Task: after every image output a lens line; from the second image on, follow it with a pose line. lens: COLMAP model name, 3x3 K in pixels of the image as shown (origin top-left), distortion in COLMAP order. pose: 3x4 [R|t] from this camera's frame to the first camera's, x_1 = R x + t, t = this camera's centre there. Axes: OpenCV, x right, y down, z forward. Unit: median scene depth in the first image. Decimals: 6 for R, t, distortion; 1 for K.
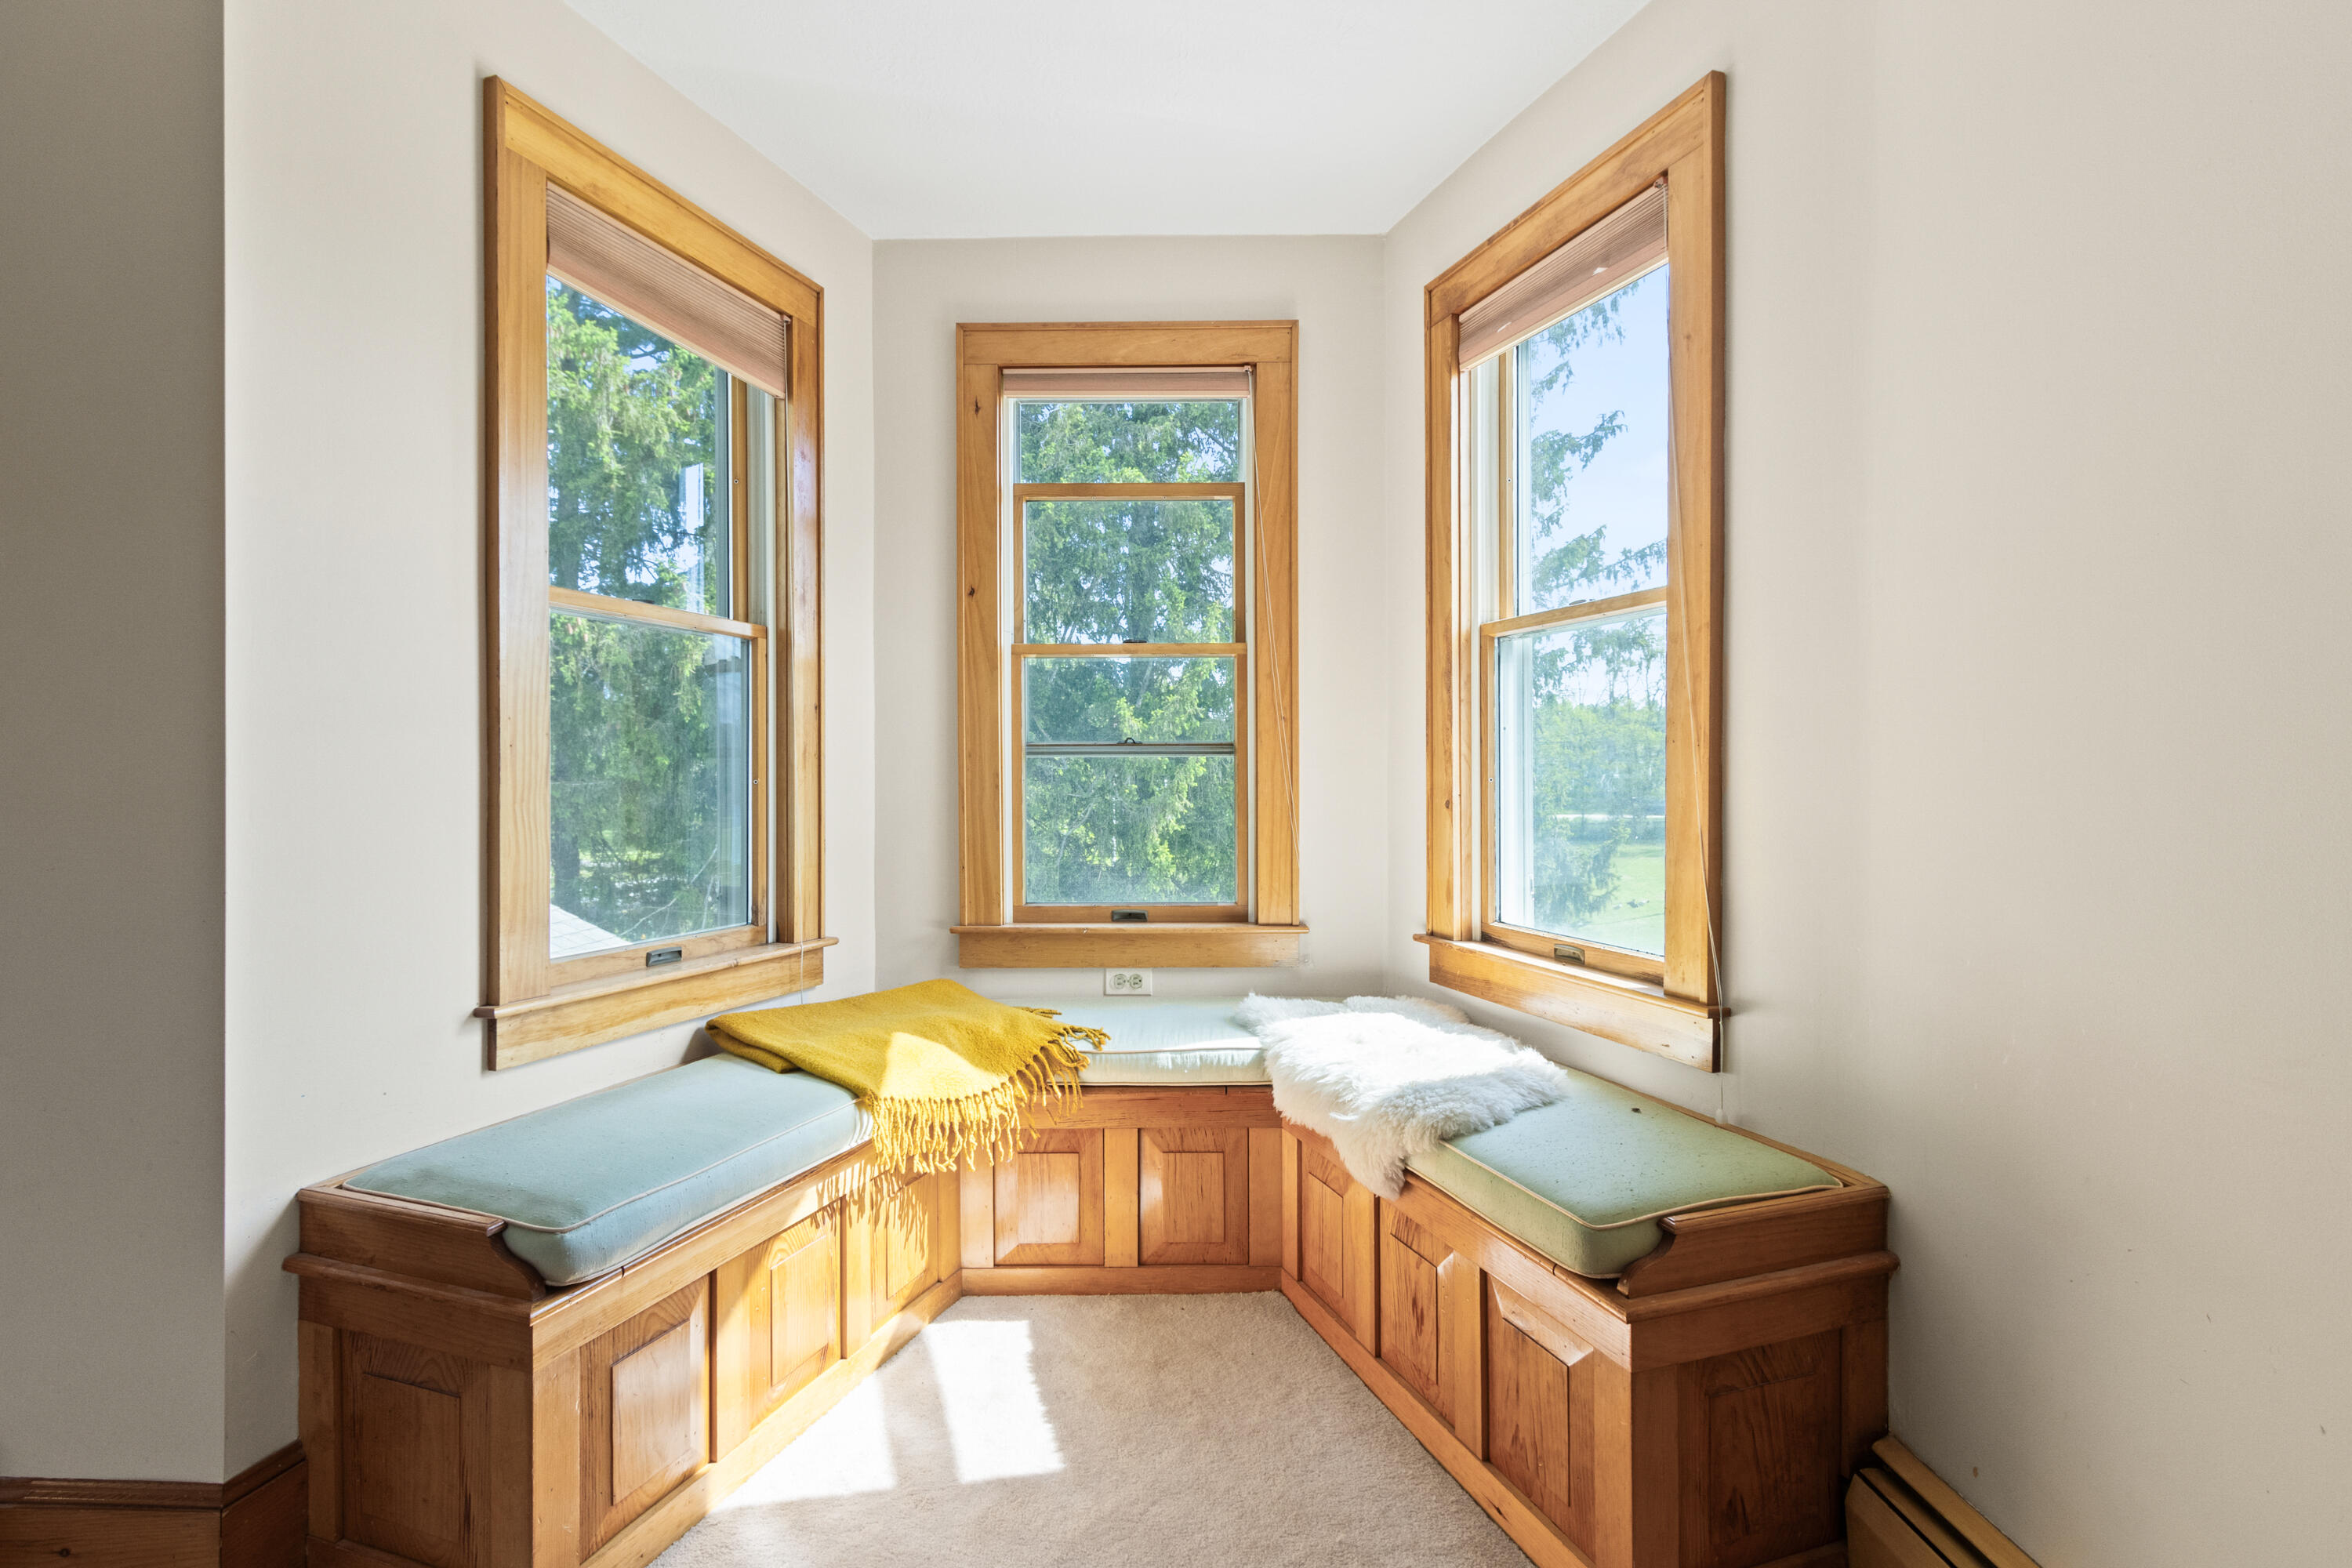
lens RADIAL K [[1128.8, 0, 1168.1], [0, 1128.8, 778.7], [0, 0, 1]] dist [-0.002118, 0.000127]
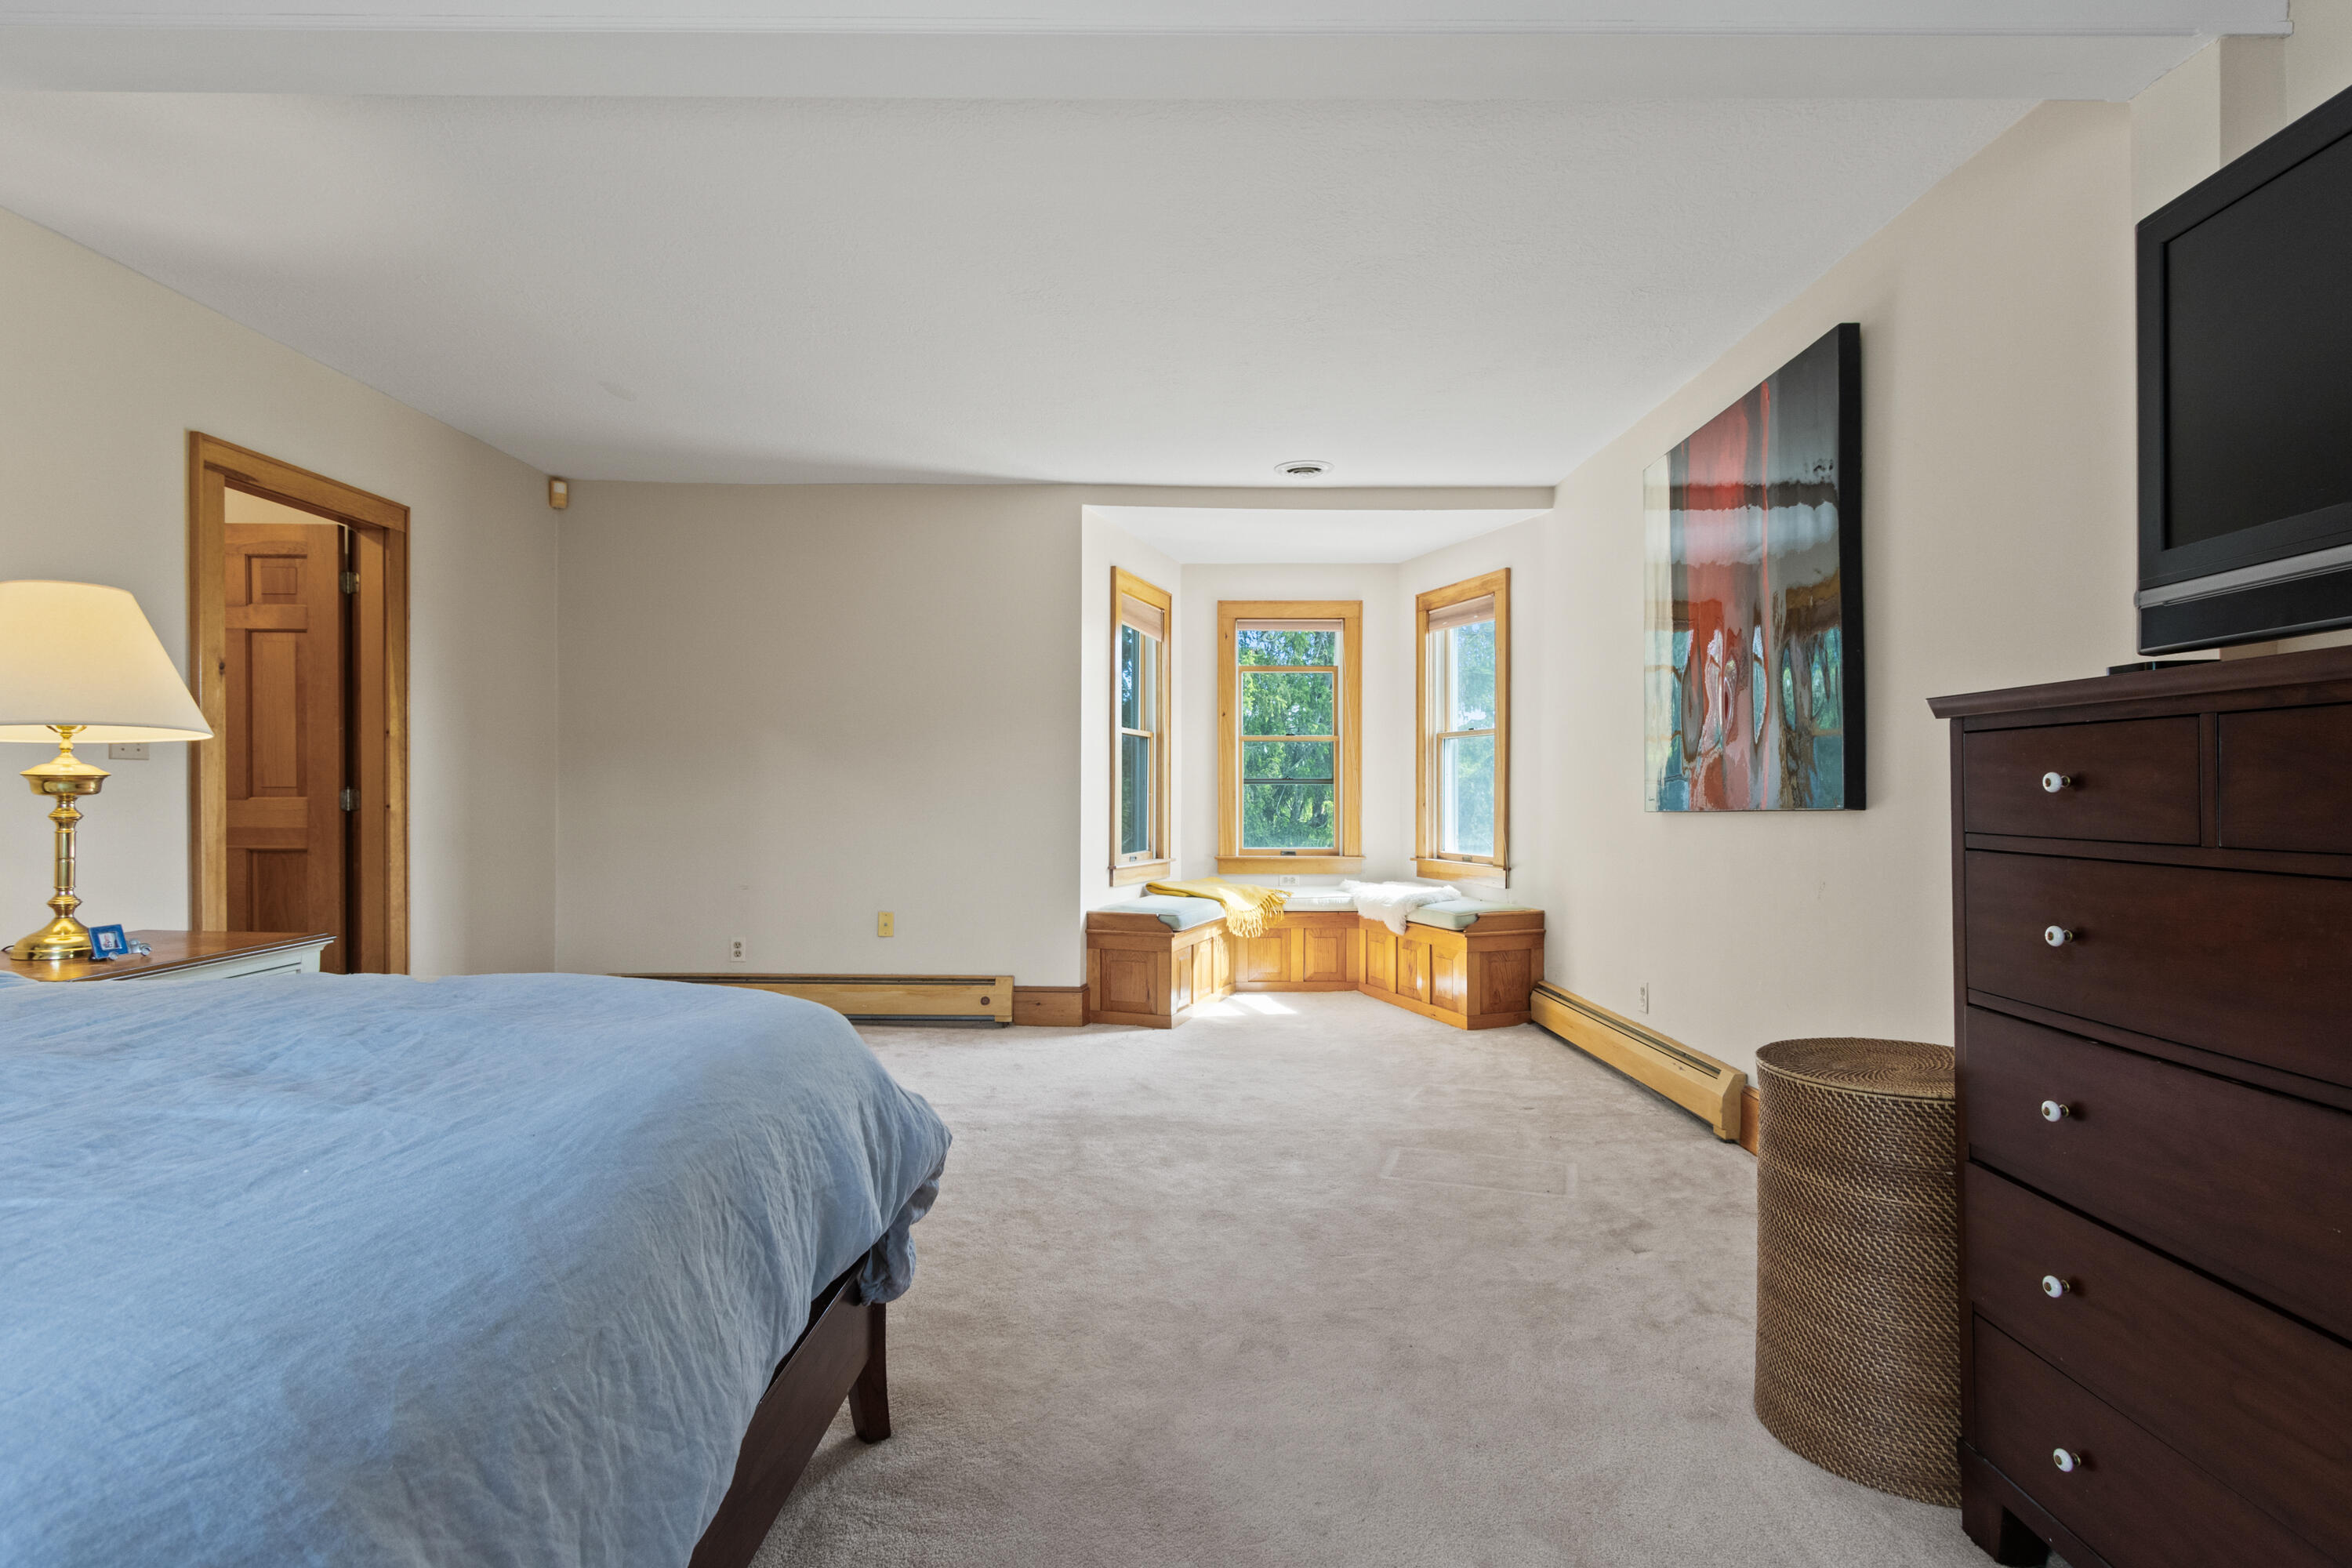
lens RADIAL K [[1128.8, 0, 1180.2], [0, 1128.8, 789.6], [0, 0, 1]] dist [-0.002118, 0.000127]
pose [[0.999940, 0.004021, 0.010237, -0.332434], [-0.003944, 0.999964, -0.007511, 0.011594], [-0.010267, 0.007470, 0.999919, -1.563428]]
